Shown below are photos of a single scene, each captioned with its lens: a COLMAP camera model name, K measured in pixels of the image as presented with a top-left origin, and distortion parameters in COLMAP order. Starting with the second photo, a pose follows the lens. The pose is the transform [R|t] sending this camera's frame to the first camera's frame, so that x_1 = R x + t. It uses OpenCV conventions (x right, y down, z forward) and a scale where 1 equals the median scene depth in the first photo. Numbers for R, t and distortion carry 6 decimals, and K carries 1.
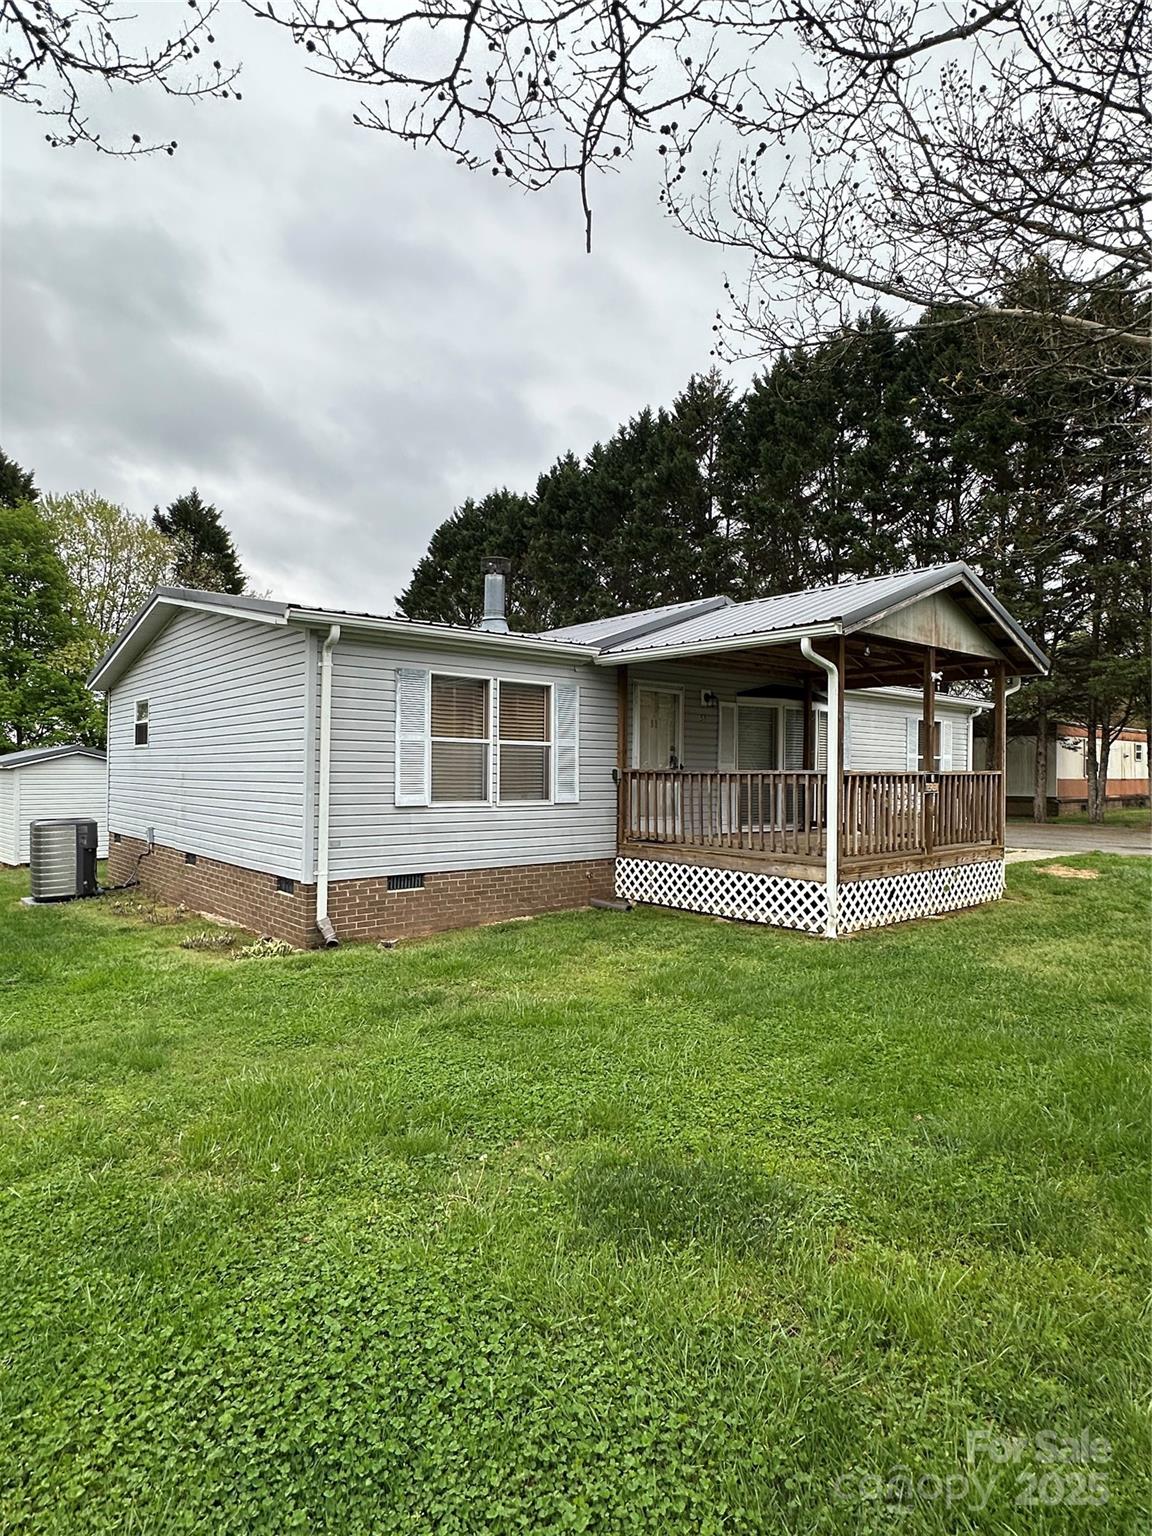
lens RADIAL K [[853.0, 0, 577.3], [0, 853.0, 767.6], [0, 0, 1]] dist [-0.004254, -0.000165]
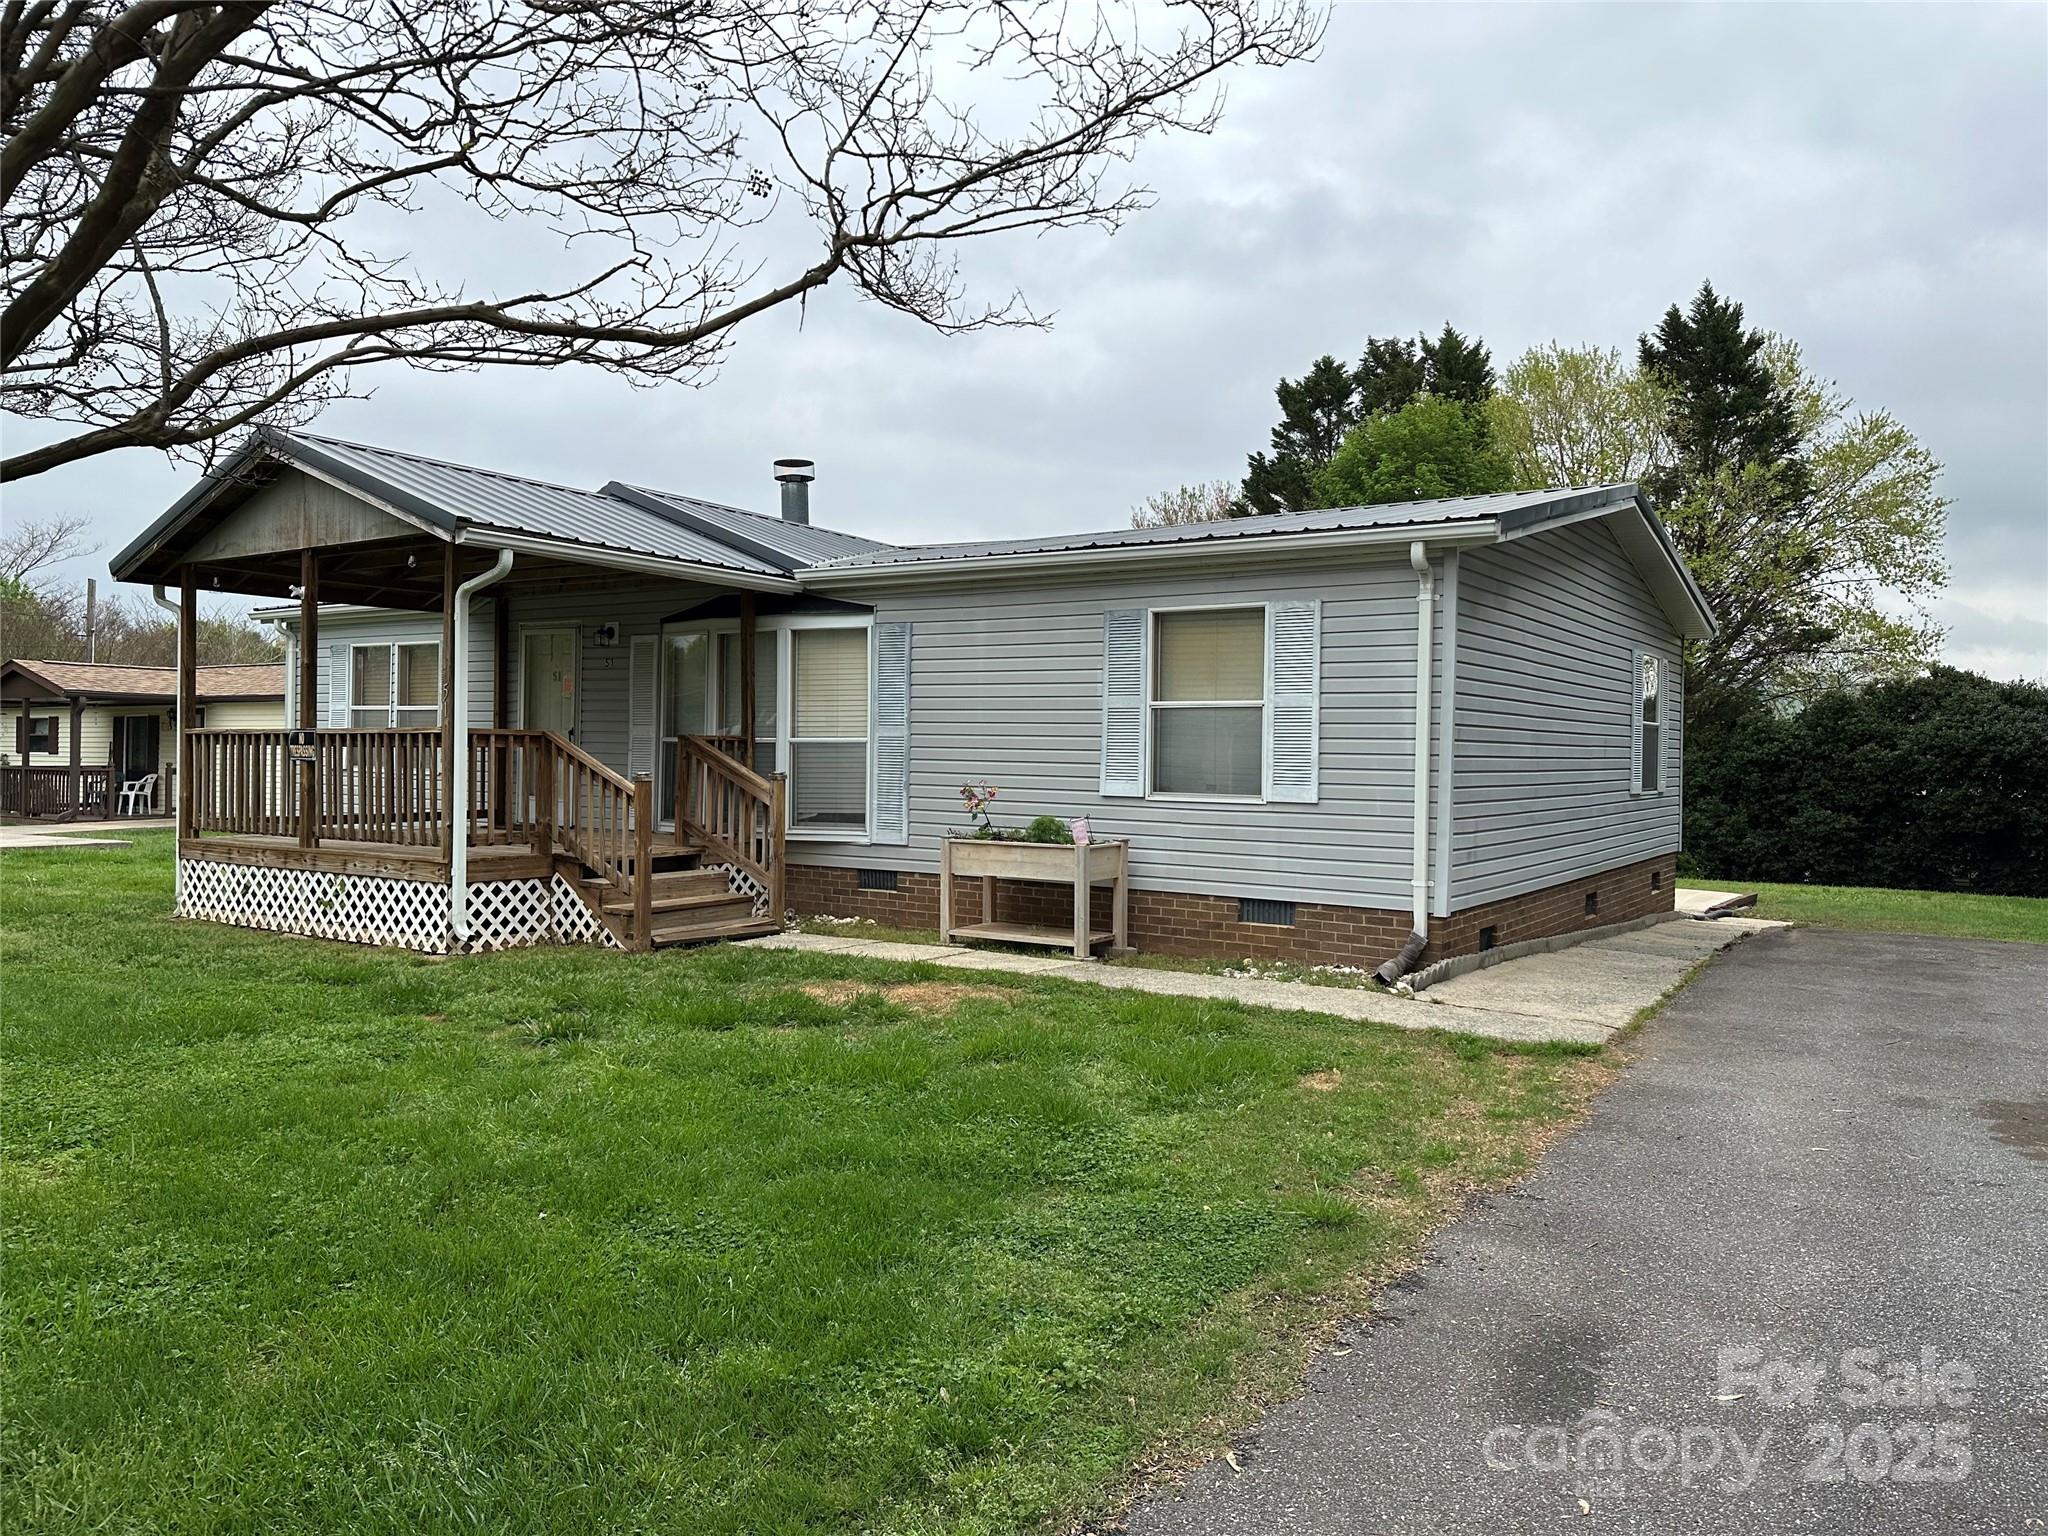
lens RADIAL K [[1430.8, 0, 1024.4], [0, 1430.8, 767.7], [0, 0, 1]] dist [0.049180, -0.036855]
pose [[0.270415, 0.005736, -0.962727, 1.783829], [-0.007925, 0.999962, 0.003732, 0.027878], [0.962711, 0.006620, 0.270450, 1.297195]]
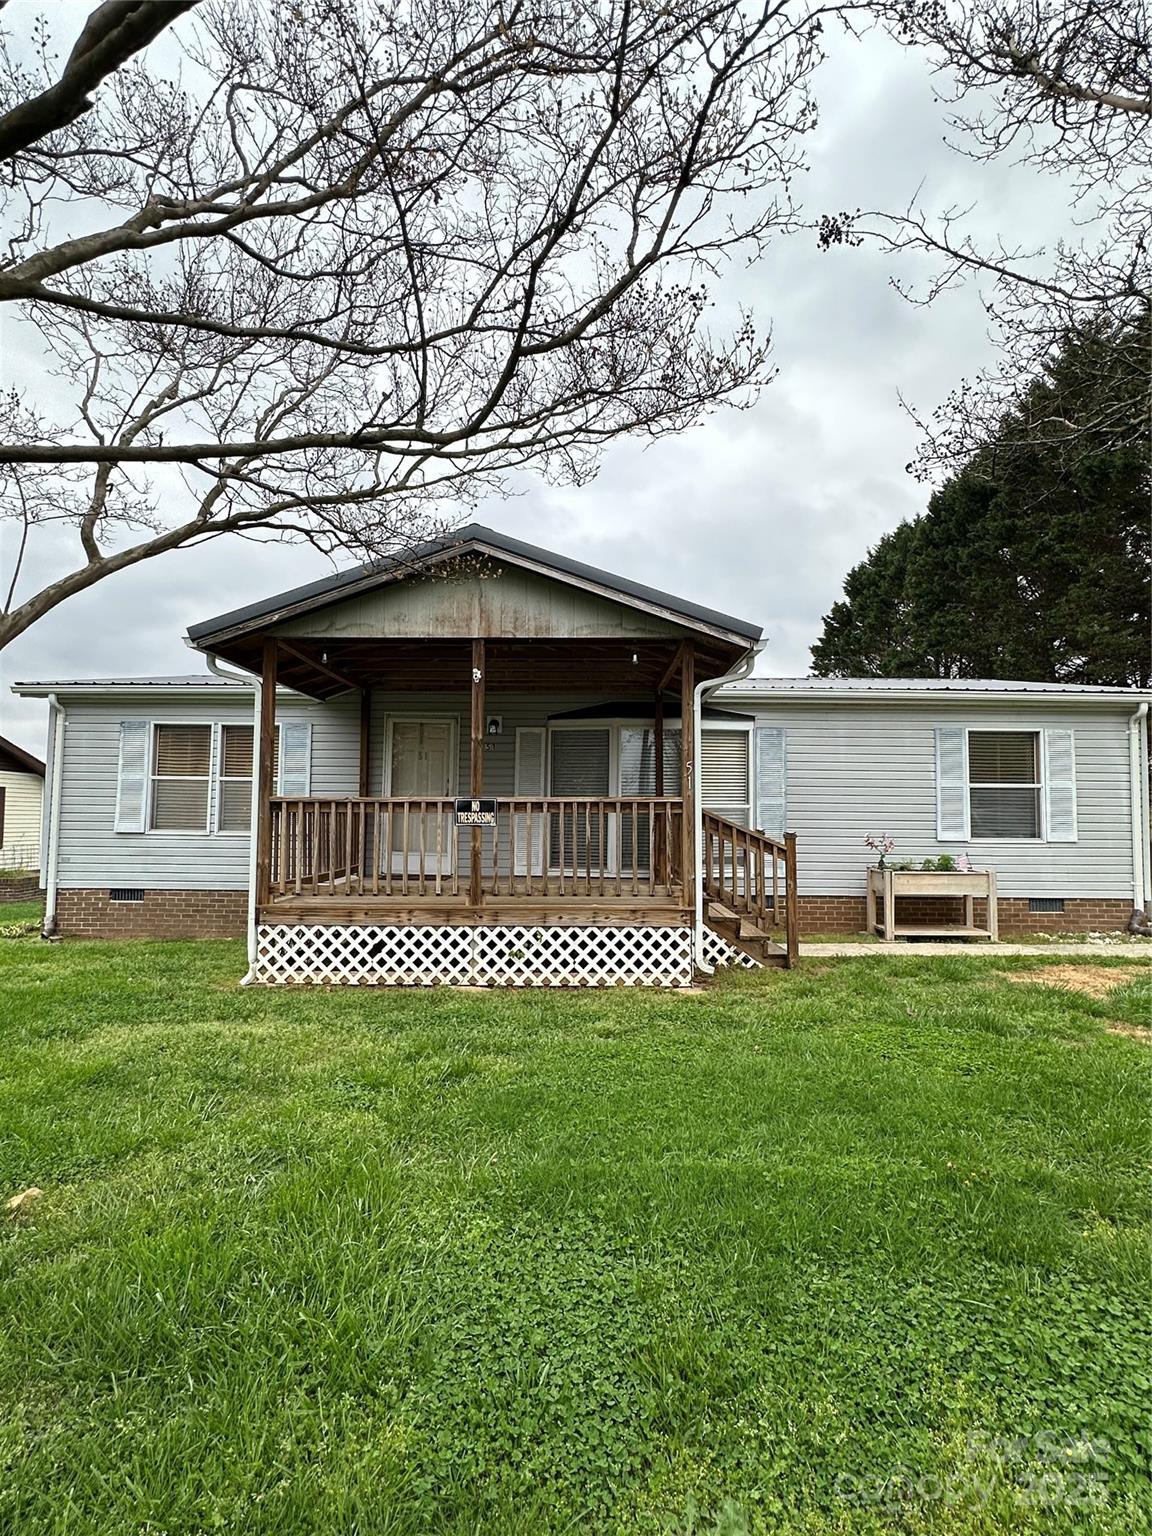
lens RADIAL K [[794.6, 0, 565.9], [0, 794.6, 761.6], [0, 0, 1]] dist [0.004929, 0.000200]
pose [[0.750343, -0.047106, -0.659368, 0.994586], [0.000967, 0.997535, -0.070164, 0.023429], [0.661048, 0.052009, 0.748539, 0.529623]]
